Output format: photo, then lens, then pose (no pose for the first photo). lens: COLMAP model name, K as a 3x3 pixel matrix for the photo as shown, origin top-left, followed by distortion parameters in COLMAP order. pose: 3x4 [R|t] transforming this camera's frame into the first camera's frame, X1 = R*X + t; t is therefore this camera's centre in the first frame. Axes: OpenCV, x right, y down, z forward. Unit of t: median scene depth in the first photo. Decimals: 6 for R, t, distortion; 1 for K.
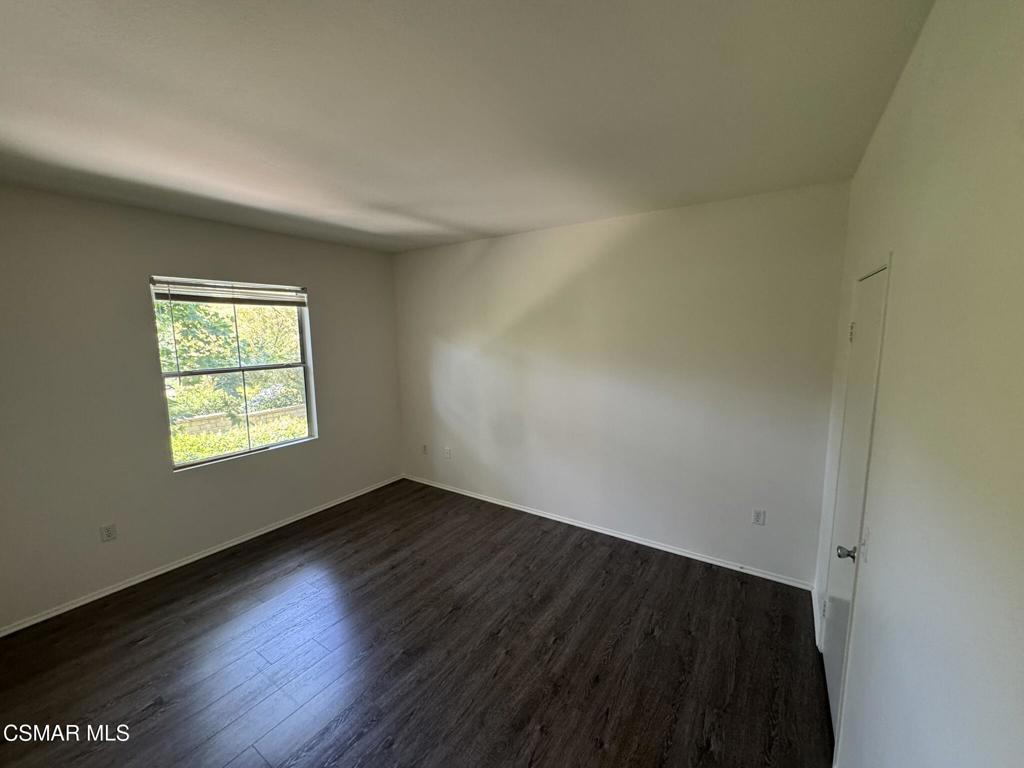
lens RADIAL K [[409.6, 0, 508.2], [0, 409.6, 382.6], [0, 0, 1]] dist [-0.002335, 0.000290]
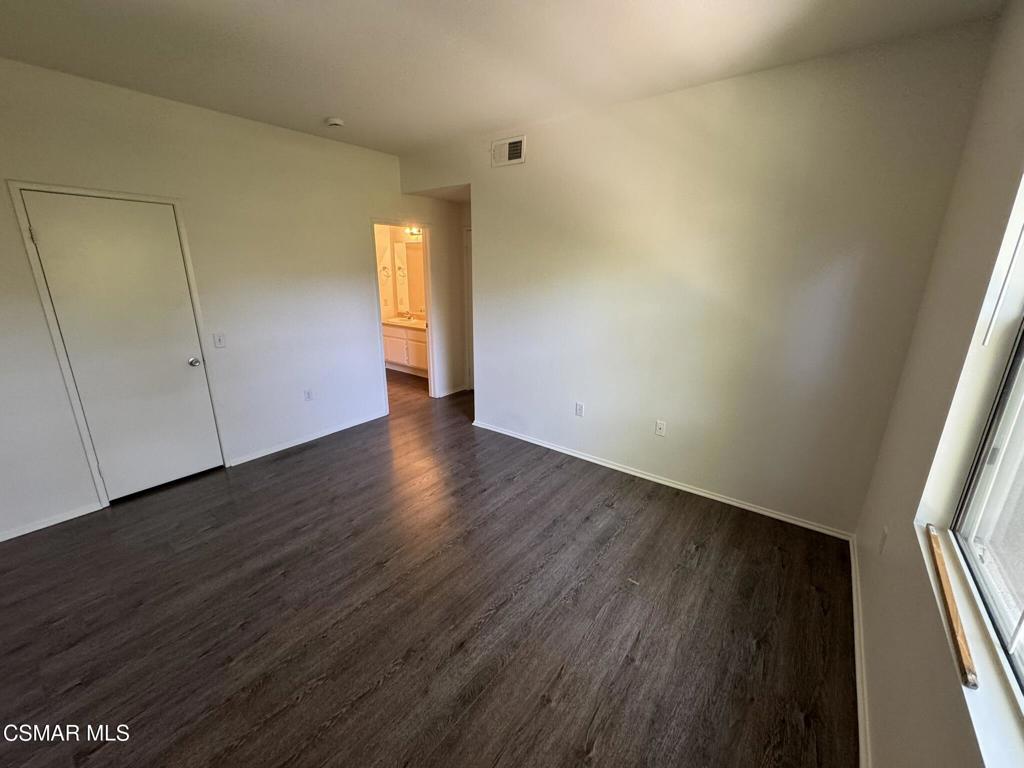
lens RADIAL K [[409.6, 0, 508.2], [0, 409.6, 382.6], [0, 0, 1]] dist [-0.002335, 0.000290]
pose [[-0.997835, -0.014506, 0.064149, -0.420411], [0.012147, 0.917945, 0.396521, -0.129654], [-0.064637, 0.396442, -0.915782, 1.534891]]
